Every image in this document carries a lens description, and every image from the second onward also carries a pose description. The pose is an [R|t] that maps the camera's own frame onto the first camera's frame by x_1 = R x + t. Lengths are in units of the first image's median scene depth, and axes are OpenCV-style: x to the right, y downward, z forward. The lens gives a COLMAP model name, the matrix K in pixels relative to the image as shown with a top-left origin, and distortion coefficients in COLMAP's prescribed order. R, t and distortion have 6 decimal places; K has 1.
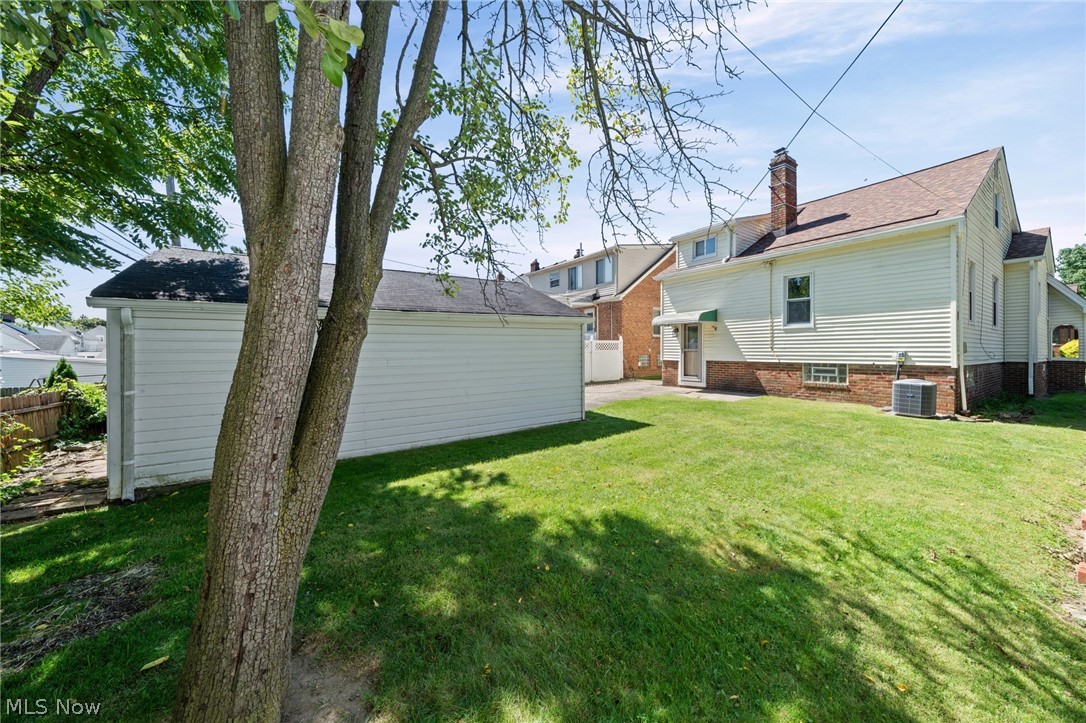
lens RADIAL K [[375.7, 0, 542.4], [0, 375.7, 351.1], [0, 0, 1]] dist [-0.004480, -0.000187]
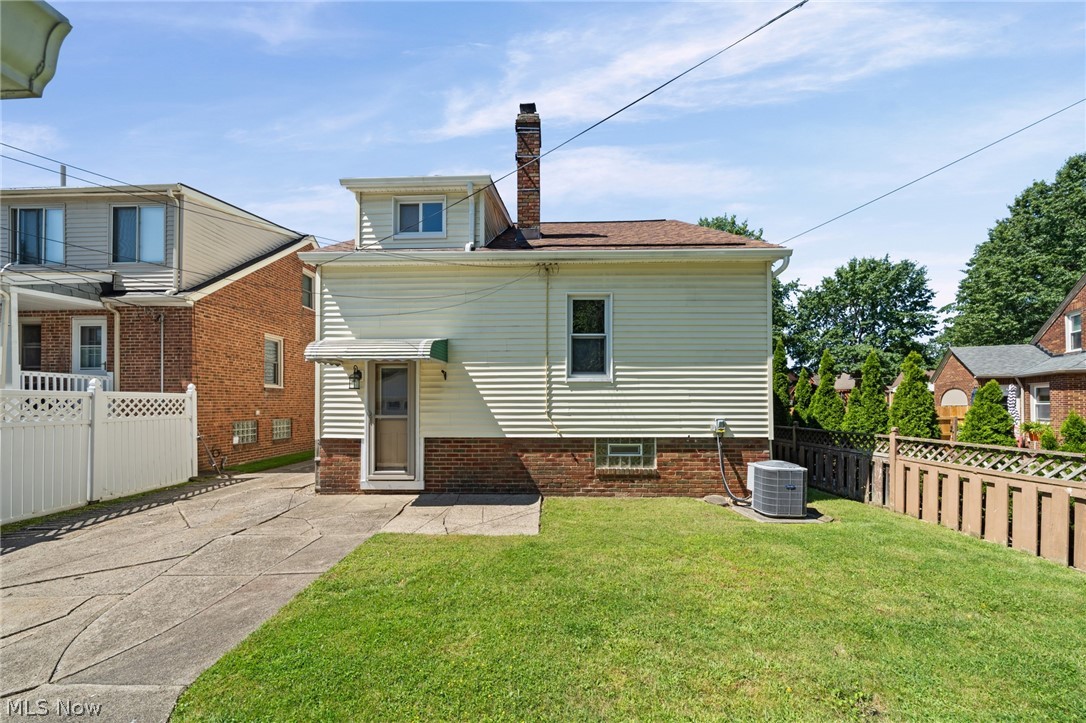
lens RADIAL K [[375.7, 0, 520.6], [0, 375.7, 403.2], [0, 0, 1]] dist [-0.004480, -0.000187]
pose [[0.563525, 0.002643, 0.826094, 0.087115], [0.003186, 0.999980, -0.005372, -0.018685], [-0.826093, 0.005659, 0.563506, 0.606726]]
